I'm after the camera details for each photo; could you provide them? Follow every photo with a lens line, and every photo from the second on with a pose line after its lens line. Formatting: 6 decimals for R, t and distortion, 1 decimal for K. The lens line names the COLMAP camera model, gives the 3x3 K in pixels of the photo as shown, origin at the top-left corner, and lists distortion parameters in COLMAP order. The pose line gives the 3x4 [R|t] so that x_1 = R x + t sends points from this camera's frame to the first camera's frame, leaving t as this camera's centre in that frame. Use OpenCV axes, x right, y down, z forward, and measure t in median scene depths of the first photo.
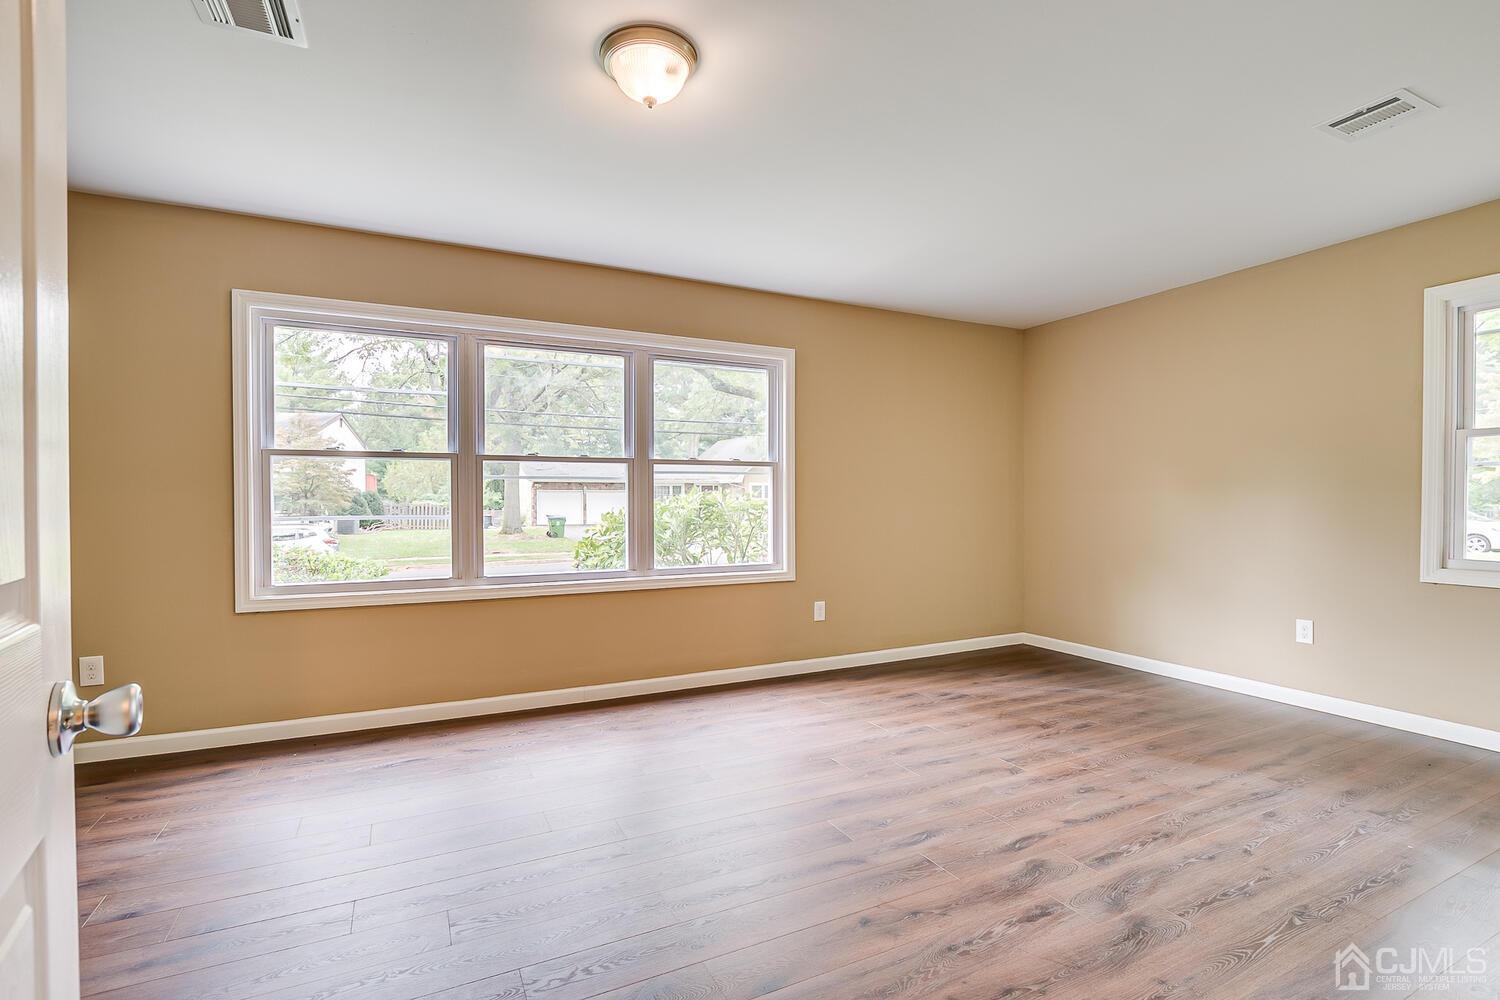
lens RADIAL K [[660.0, 0, 745.6], [0, 660.0, 510.1], [0, 0, 1]] dist [-0.024431, 0.003487]
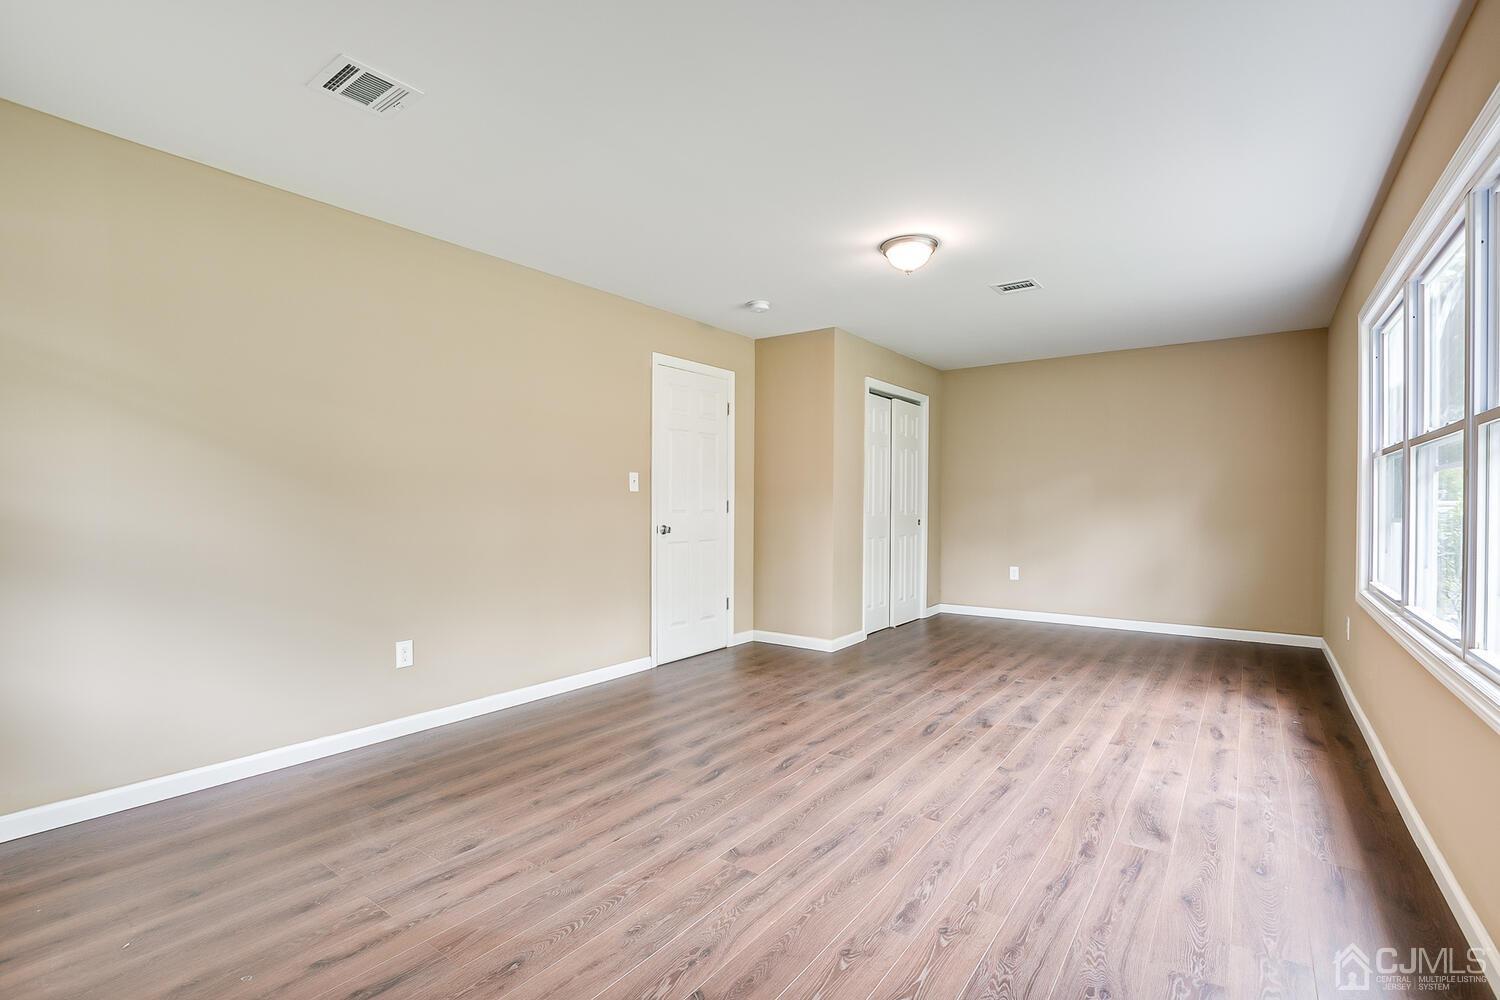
lens RADIAL K [[660.0, 0, 745.6], [0, 660.0, 510.1], [0, 0, 1]] dist [-0.024431, 0.003487]
pose [[-0.876691, 0.008906, -0.480971, 0.840580], [-0.004018, 0.999658, 0.025832, -0.026158], [0.481037, 0.024579, -0.876356, 1.837375]]
